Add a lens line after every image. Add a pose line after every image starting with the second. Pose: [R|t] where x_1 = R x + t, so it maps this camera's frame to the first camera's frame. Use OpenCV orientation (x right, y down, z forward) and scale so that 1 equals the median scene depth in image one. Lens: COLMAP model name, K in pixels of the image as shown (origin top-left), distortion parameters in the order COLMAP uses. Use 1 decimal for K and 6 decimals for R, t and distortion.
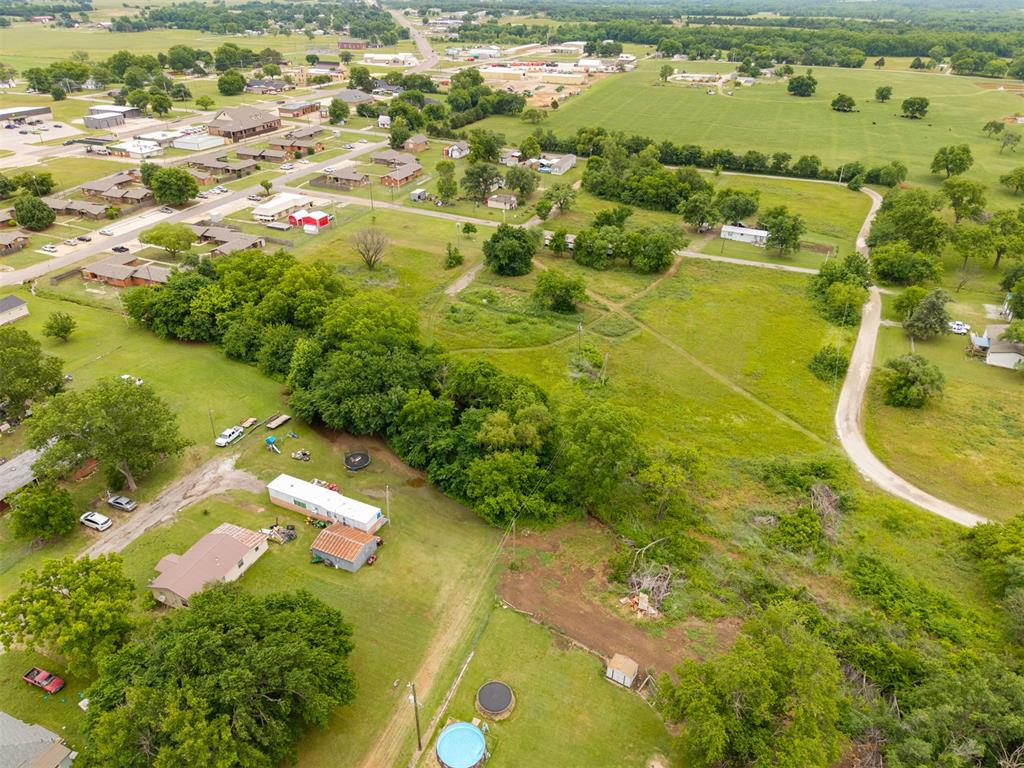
lens RADIAL K [[686.1, 0, 514.1], [0, 686.1, 384.7], [0, 0, 1]] dist [0.013823, -0.012748]
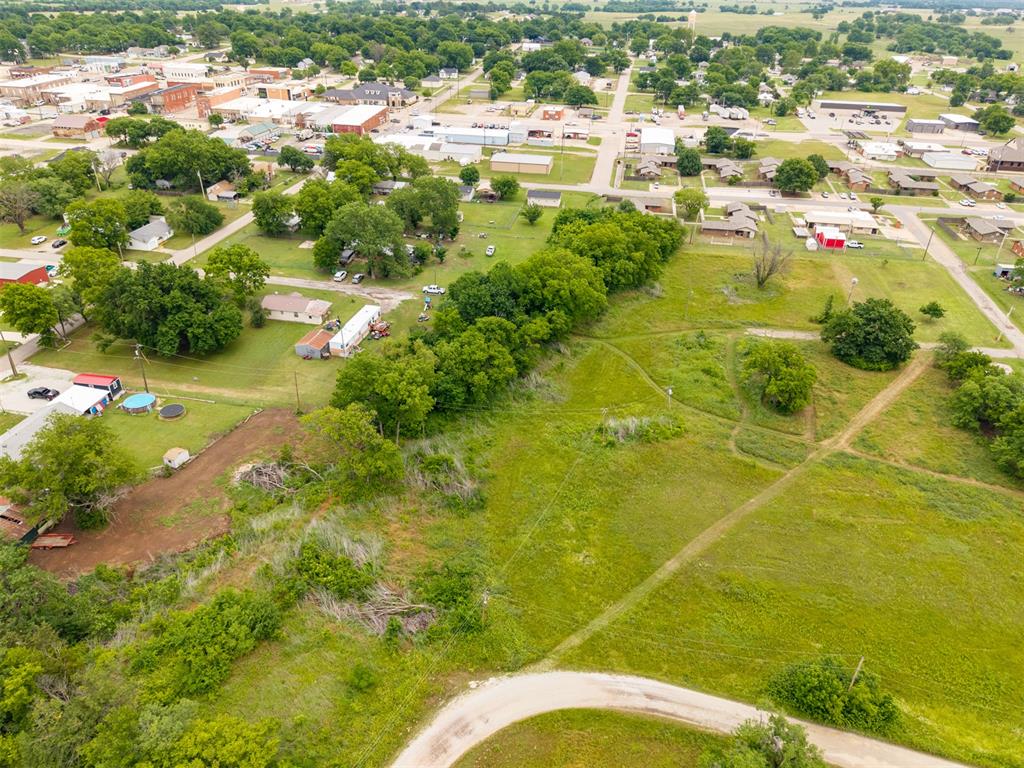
lens RADIAL K [[686.1, 0, 514.1], [0, 686.1, 384.7], [0, 0, 1]] dist [0.013823, -0.012748]
pose [[0.208550, 0.492463, -0.844978, 0.453408], [-0.511479, 0.791325, 0.334955, -0.163327], [0.833604, 0.362333, 0.416915, 0.309043]]
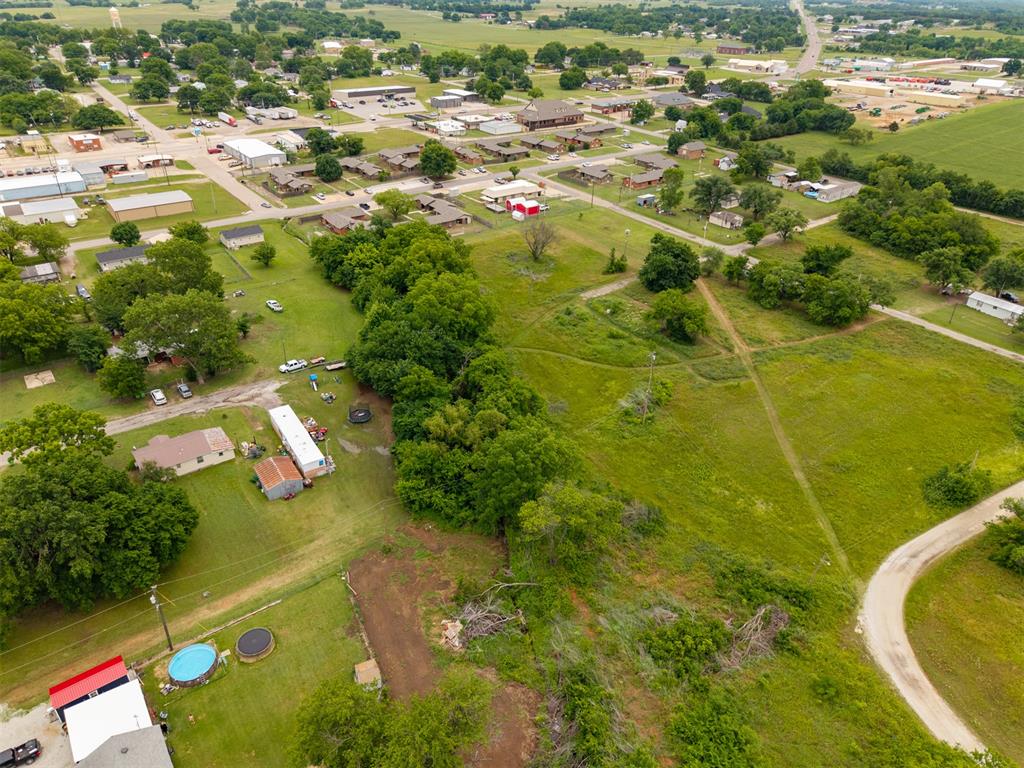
lens RADIAL K [[686.1, 0, 514.1], [0, 686.1, 384.7], [0, 0, 1]] dist [0.013823, -0.012748]
pose [[0.854063, 0.265045, -0.447581, 0.218799], [-0.267411, 0.961759, 0.059259, -0.032056], [0.446171, 0.069077, 0.892278, 0.062906]]
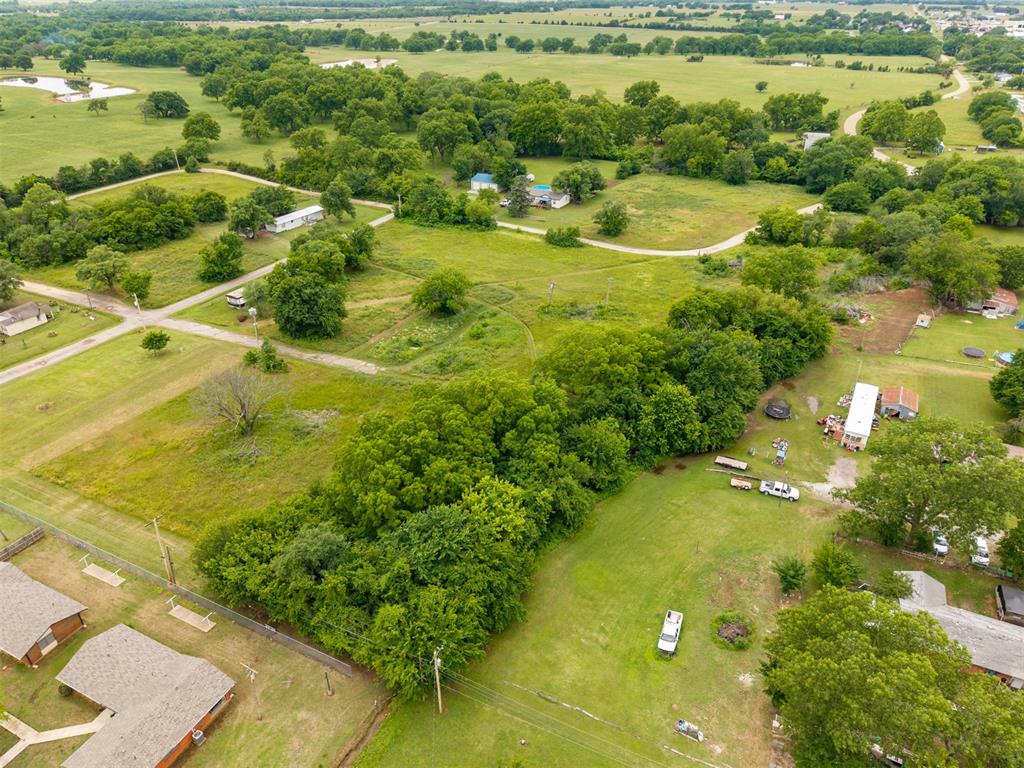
lens RADIAL K [[686.1, 0, 514.1], [0, 686.1, 384.7], [0, 0, 1]] dist [0.013823, -0.012748]
pose [[0.066829, -0.509787, 0.857701, -0.542019], [0.497715, 0.762067, 0.414166, -0.264410], [-0.864762, 0.399213, 0.304657, 0.485114]]
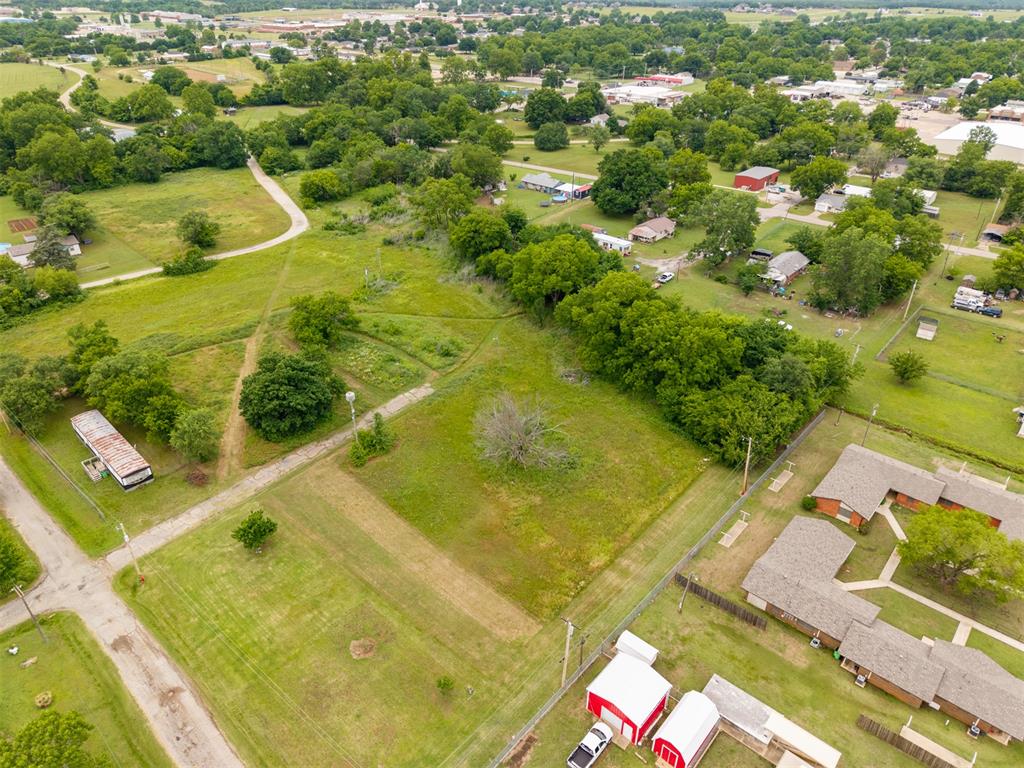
lens RADIAL K [[686.1, 0, 514.1], [0, 686.1, 384.7], [0, 0, 1]] dist [0.013823, -0.012748]
pose [[-0.941641, -0.187804, 0.279360, -0.277269], [0.152222, 0.502630, 0.850995, -0.534013], [-0.300235, 0.843856, -0.444709, 0.954142]]
